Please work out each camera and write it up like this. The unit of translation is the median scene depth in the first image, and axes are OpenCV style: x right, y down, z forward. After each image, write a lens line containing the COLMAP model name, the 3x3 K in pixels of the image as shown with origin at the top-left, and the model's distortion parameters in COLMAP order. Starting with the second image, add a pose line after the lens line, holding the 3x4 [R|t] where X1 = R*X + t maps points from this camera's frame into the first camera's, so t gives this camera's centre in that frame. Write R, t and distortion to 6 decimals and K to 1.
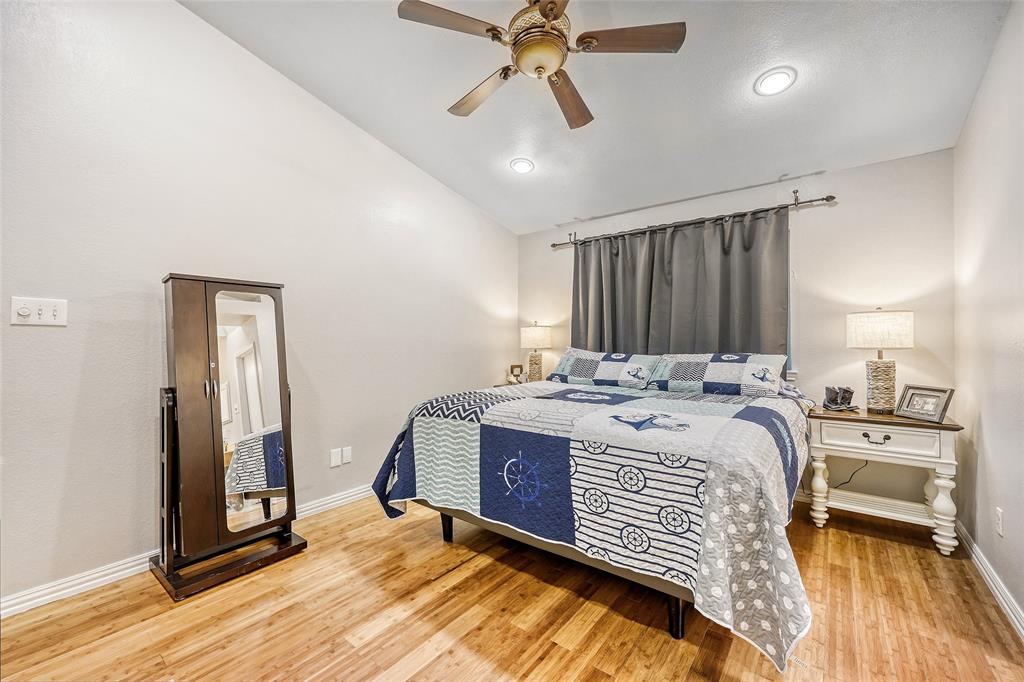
lens RADIAL K [[413.8, 0, 512.1], [0, 413.8, 343.8], [0, 0, 1]] dist [-0.000234, 0.000077]
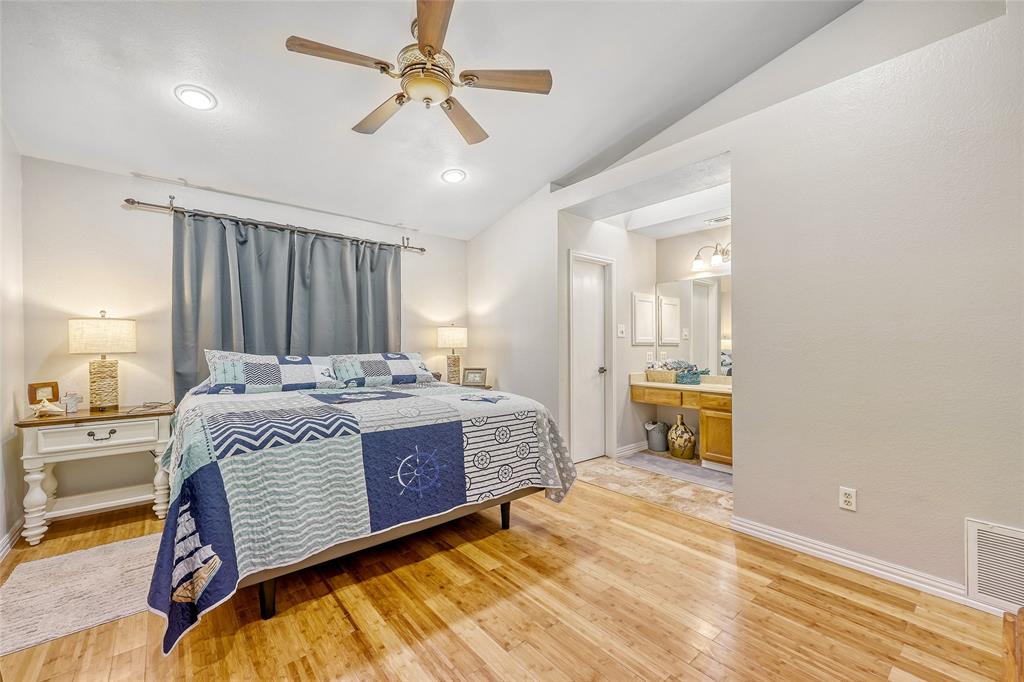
lens RADIAL K [[413.8, 0, 512.1], [0, 413.8, 343.8], [0, 0, 1]] dist [-0.000234, 0.000077]
pose [[0.207216, 0.003703, 0.978288, -0.981235], [0.001641, 0.999990, -0.004133, 0.001991], [-0.978294, 0.002462, 0.207208, 0.546254]]
